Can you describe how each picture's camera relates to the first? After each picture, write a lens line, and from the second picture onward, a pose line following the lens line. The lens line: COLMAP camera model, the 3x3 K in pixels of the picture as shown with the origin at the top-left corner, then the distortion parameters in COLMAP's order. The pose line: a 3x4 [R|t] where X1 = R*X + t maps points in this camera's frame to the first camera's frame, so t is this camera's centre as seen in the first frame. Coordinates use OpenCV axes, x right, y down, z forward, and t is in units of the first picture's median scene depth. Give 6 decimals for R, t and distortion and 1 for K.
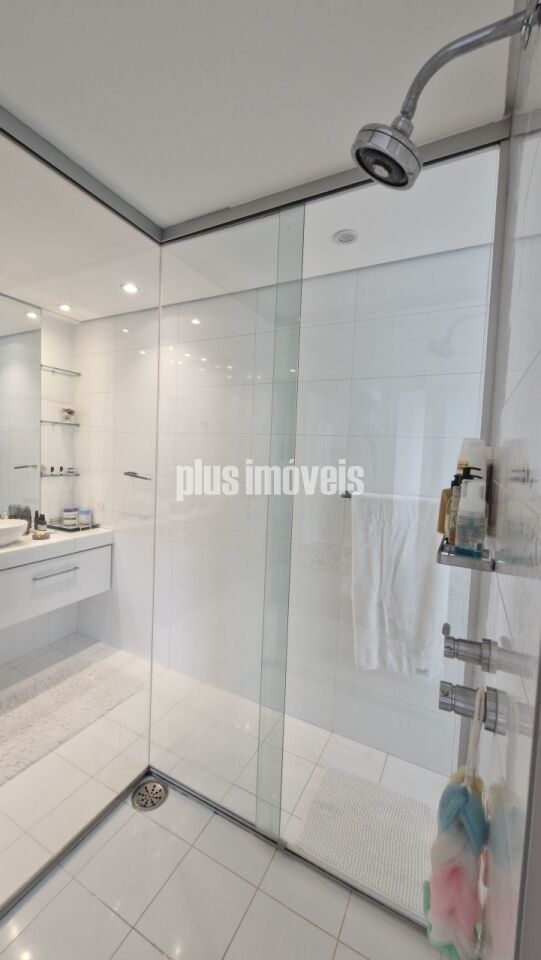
lens RADIAL K [[370.7, 0, 274.2], [0, 370.7, 473.7], [0, 0, 1]] dist [0.000274, -0.000006]
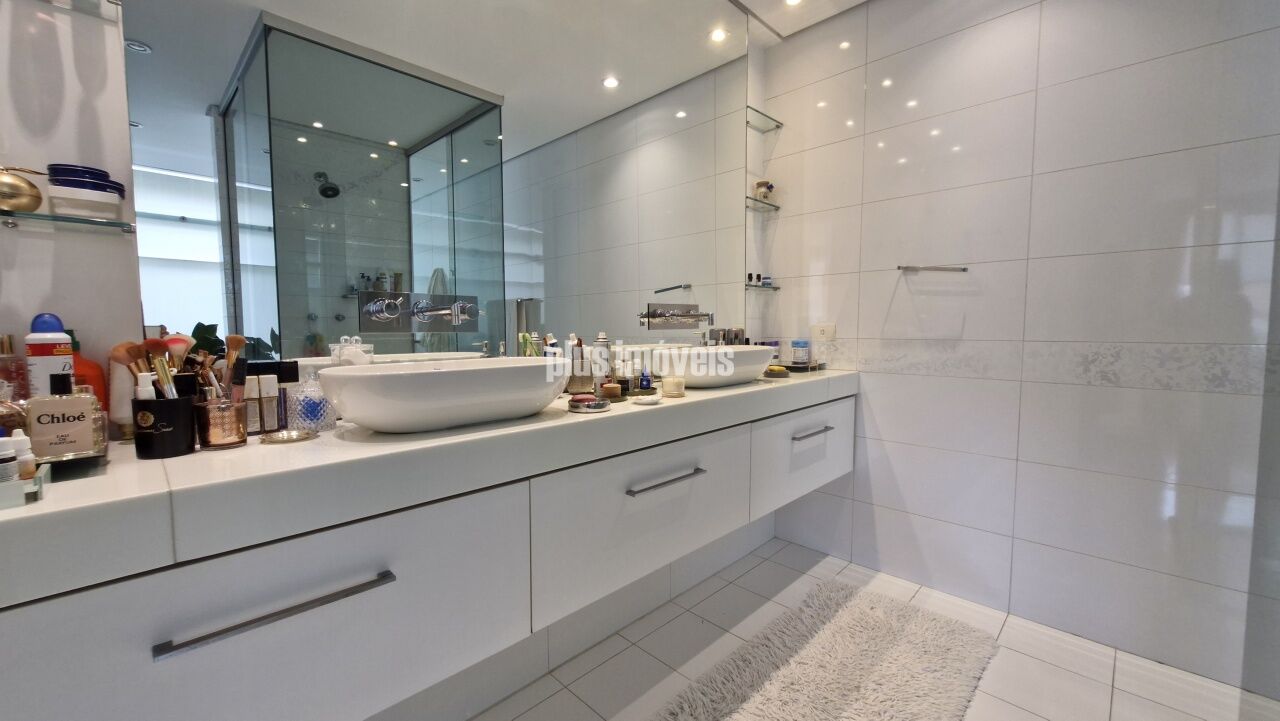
lens RADIAL K [[504.4, 0, 637.4], [0, 504.4, 360.2], [0, 0, 1]] dist [0.004389, -0.002013]
pose [[0.951289, -0.024775, -0.307302, -0.521503], [0.027699, 0.999603, 0.005154, 0.120358], [0.307052, -0.013415, 0.951598, 0.117366]]
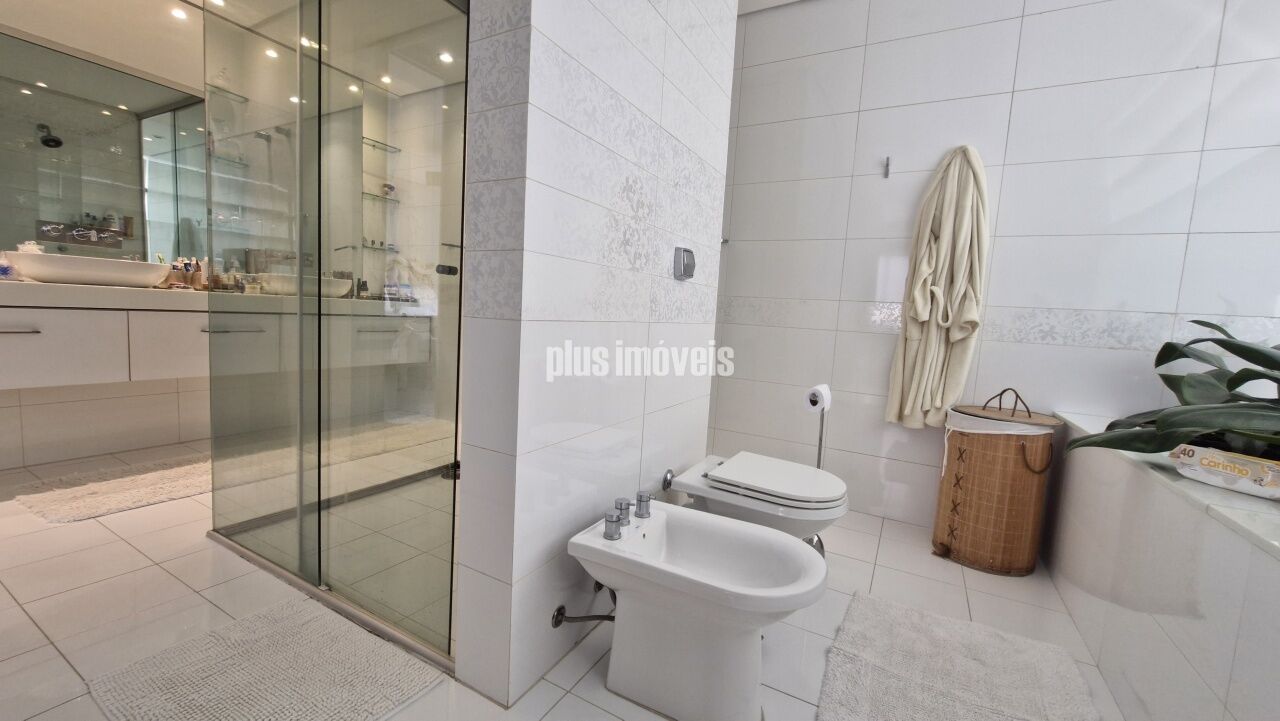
lens RADIAL K [[504.4, 0, 638.2], [0, 504.4, 364.2], [0, 0, 1]] dist [0.004389, -0.002013]
pose [[0.998774, 0.025124, -0.042645, 0.201870], [-0.023272, 0.998787, 0.043386, 0.246182], [0.043683, -0.042341, 0.998148, -0.376749]]
